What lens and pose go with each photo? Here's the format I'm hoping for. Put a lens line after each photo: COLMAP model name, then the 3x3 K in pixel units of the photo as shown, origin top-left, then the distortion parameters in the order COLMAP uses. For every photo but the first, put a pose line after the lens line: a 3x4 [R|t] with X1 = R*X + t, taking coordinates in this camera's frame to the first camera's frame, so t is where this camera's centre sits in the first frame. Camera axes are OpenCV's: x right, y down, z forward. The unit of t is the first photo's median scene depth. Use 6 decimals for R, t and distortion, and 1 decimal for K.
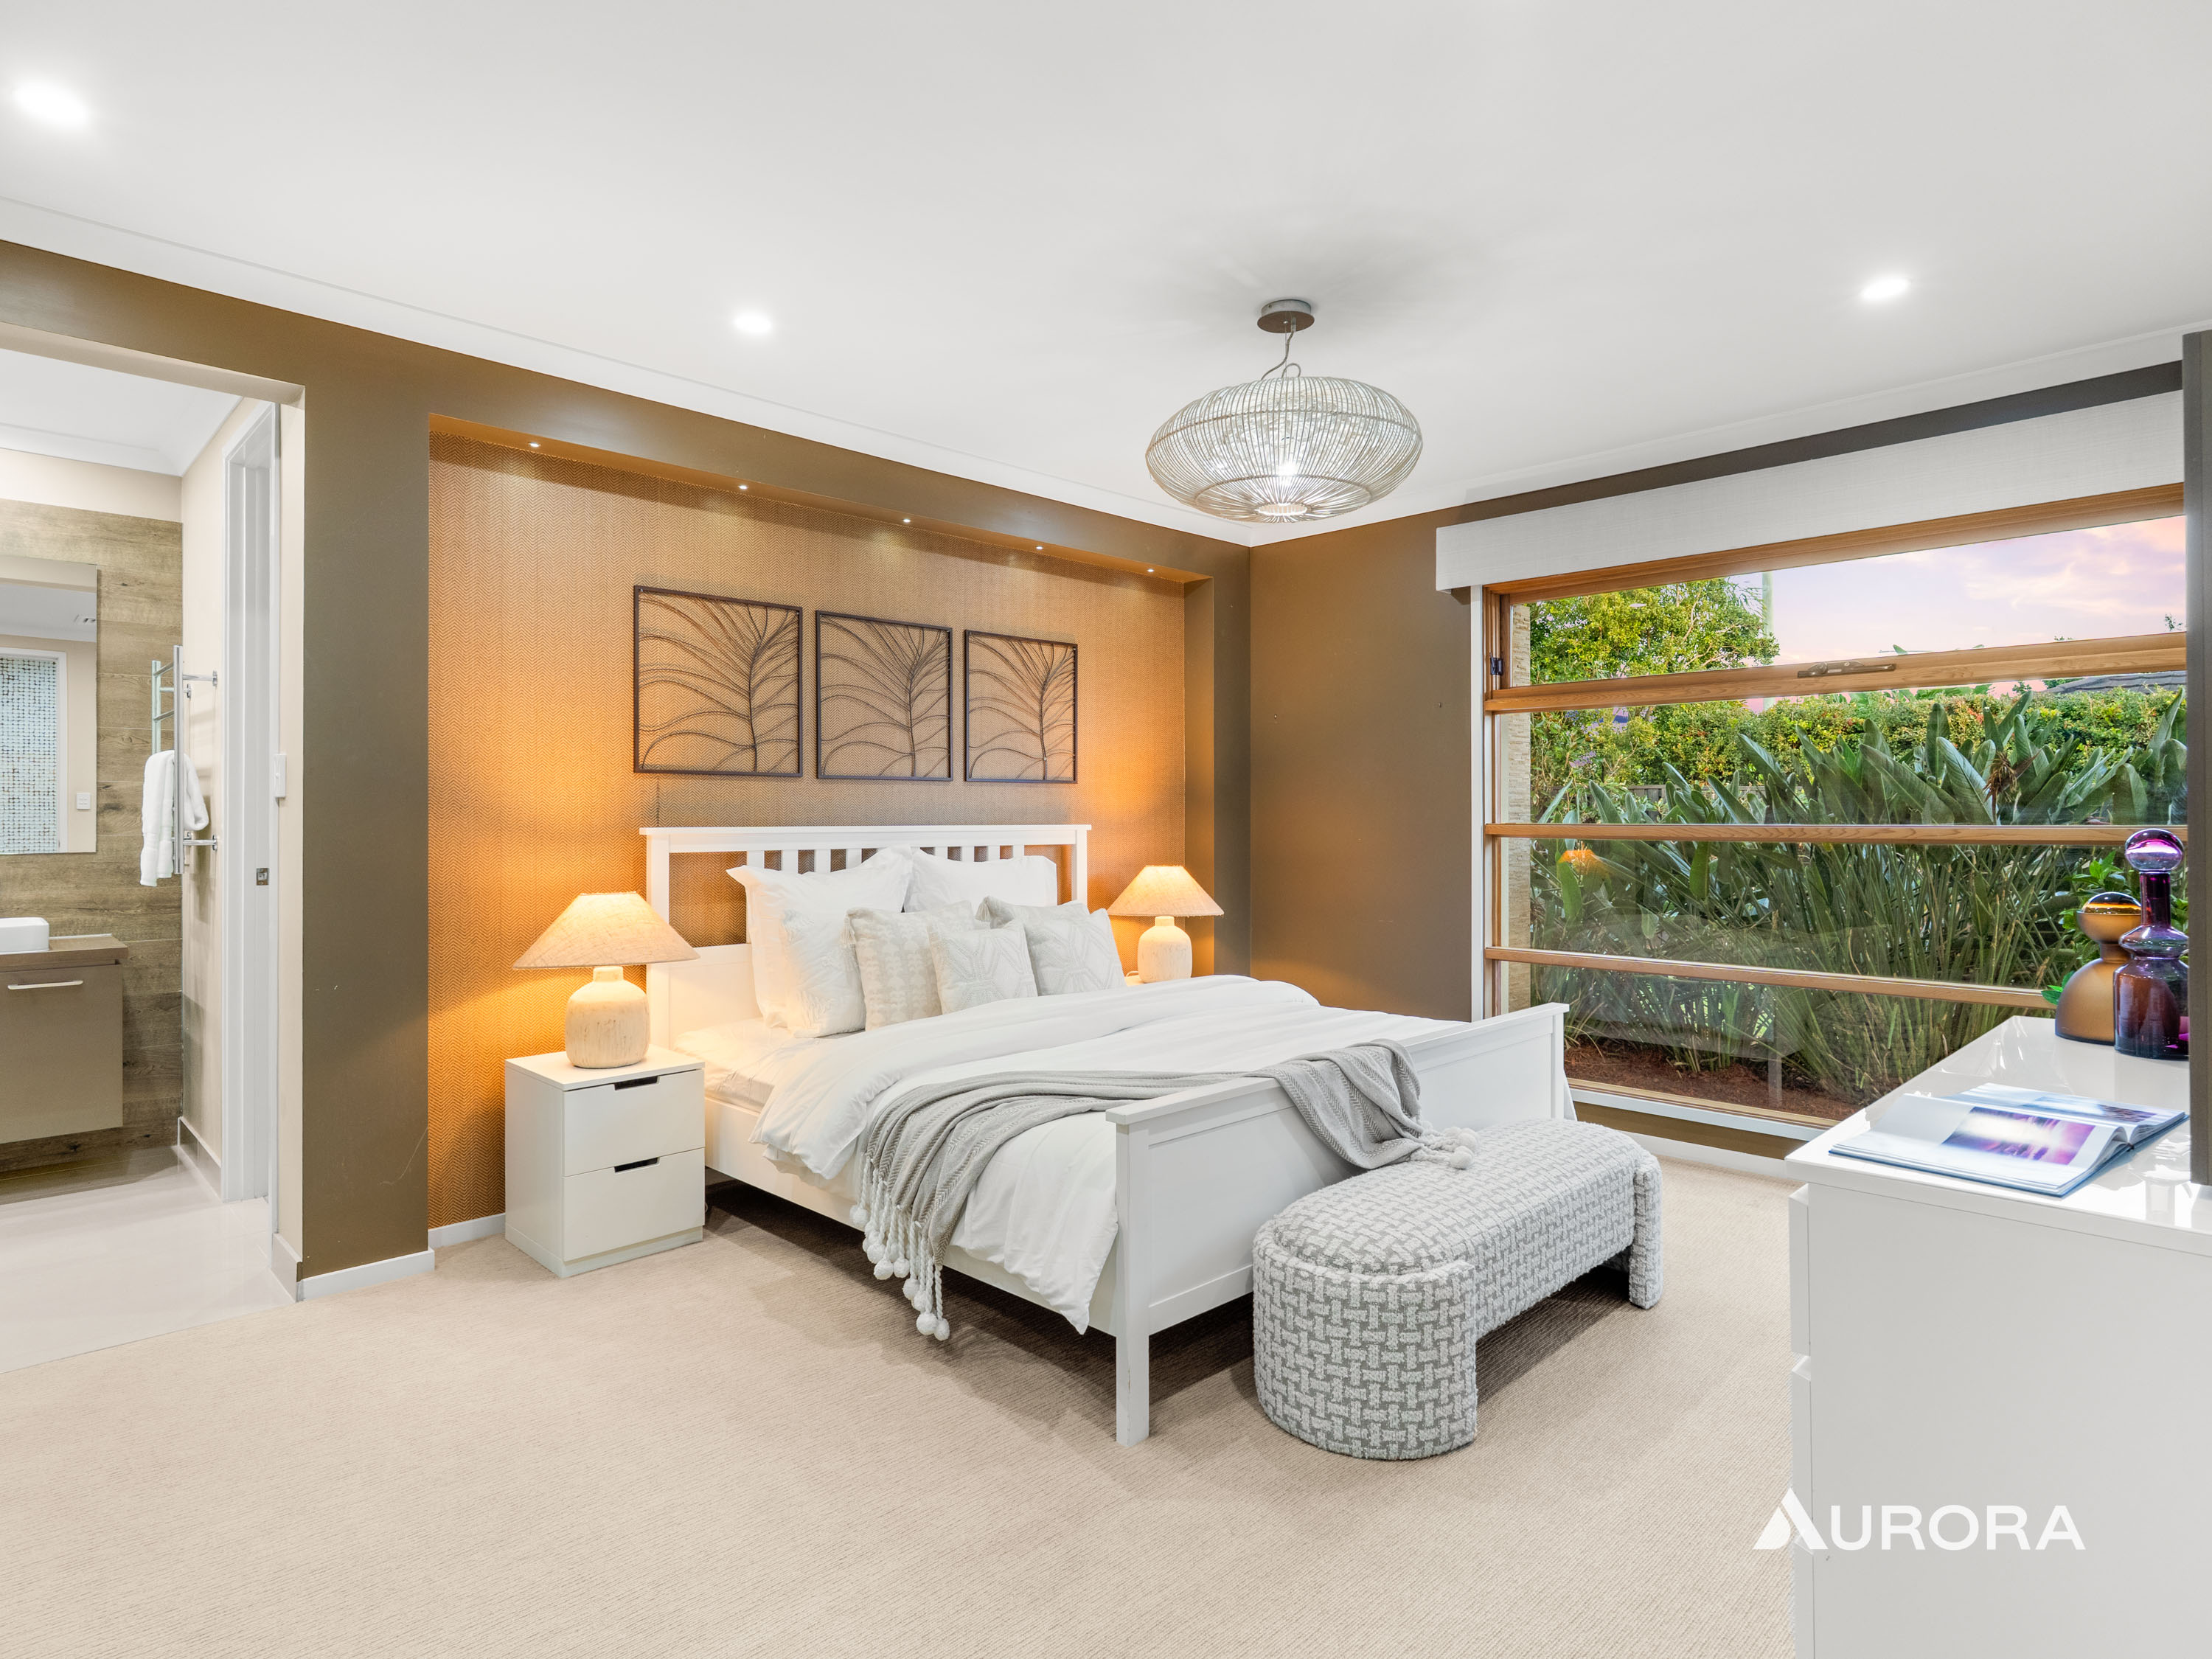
lens RADIAL K [[1187.7, 0, 1106.0], [0, 1187.7, 829.5], [0, 0, 1]] dist [-0.012188, -0.000387]
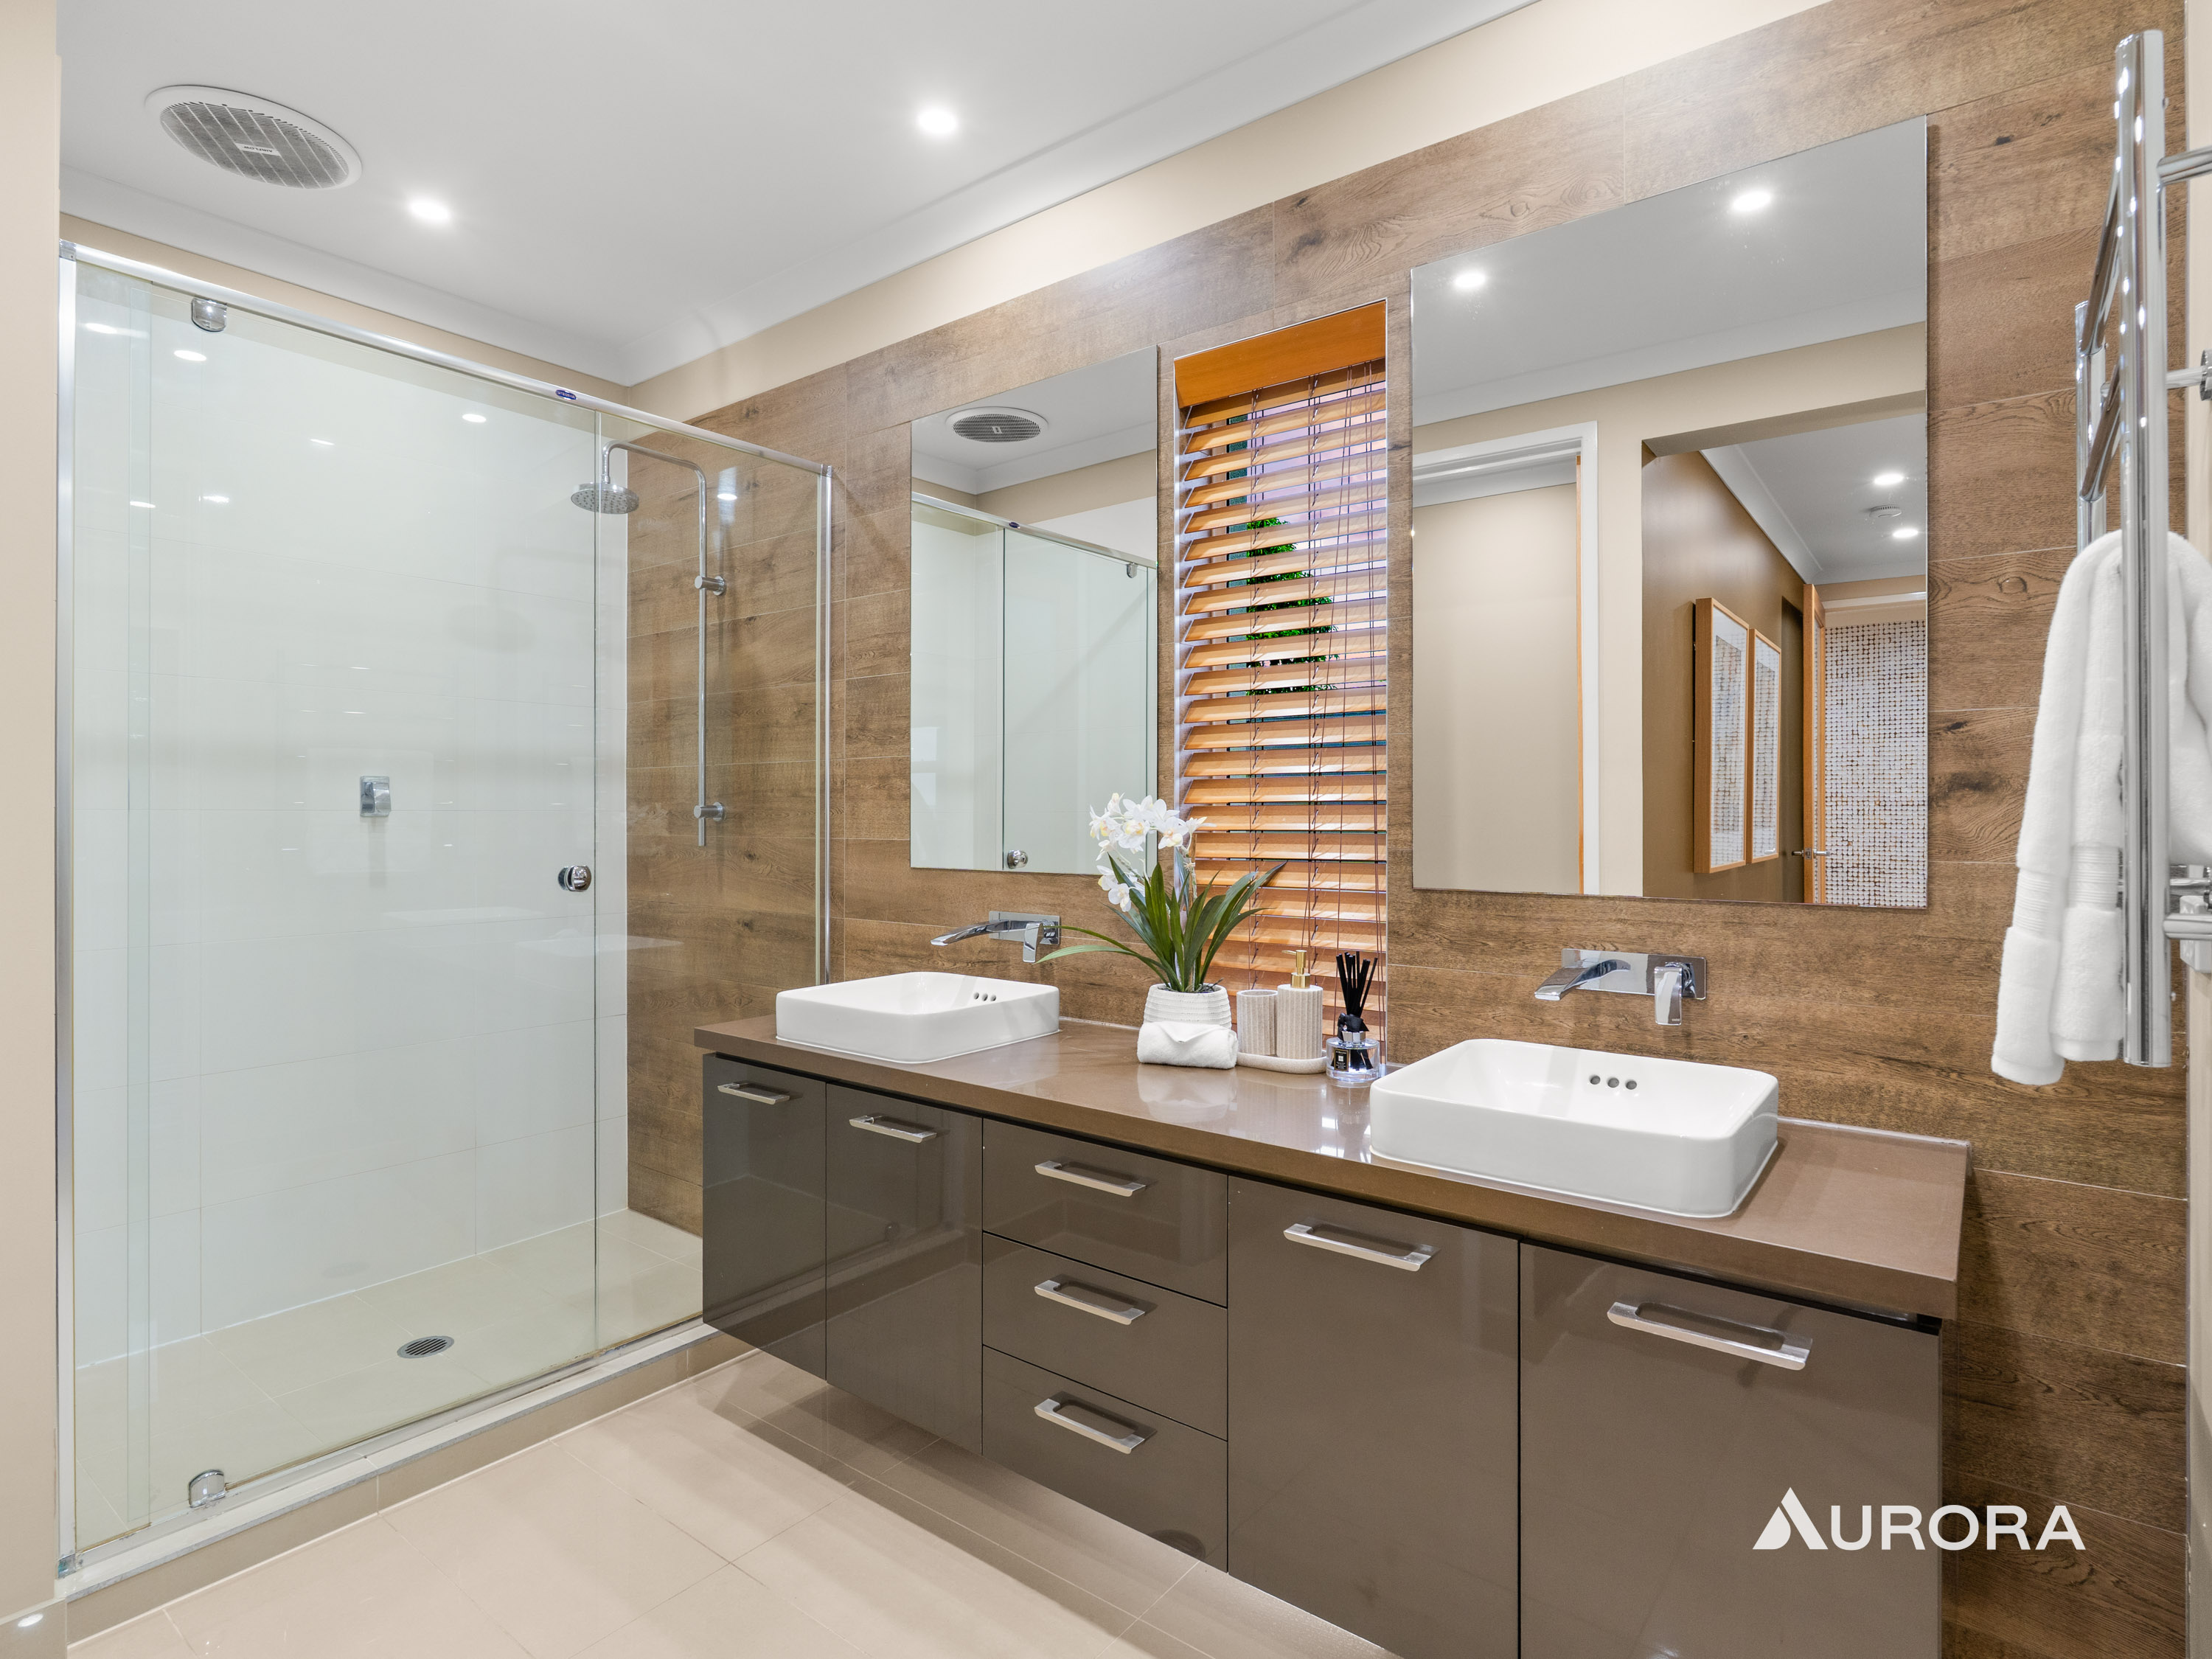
lens RADIAL K [[1125.7, 0, 1106.0], [0, 1125.7, 829.5], [0, 0, 1]] dist [-0.001102, -0.001259]
pose [[0.124800, -0.000743, -0.992182, -0.544736], [0.001491, 0.999999, -0.000561, -0.005162], [0.992181, -0.001410, 0.124801, 0.703940]]
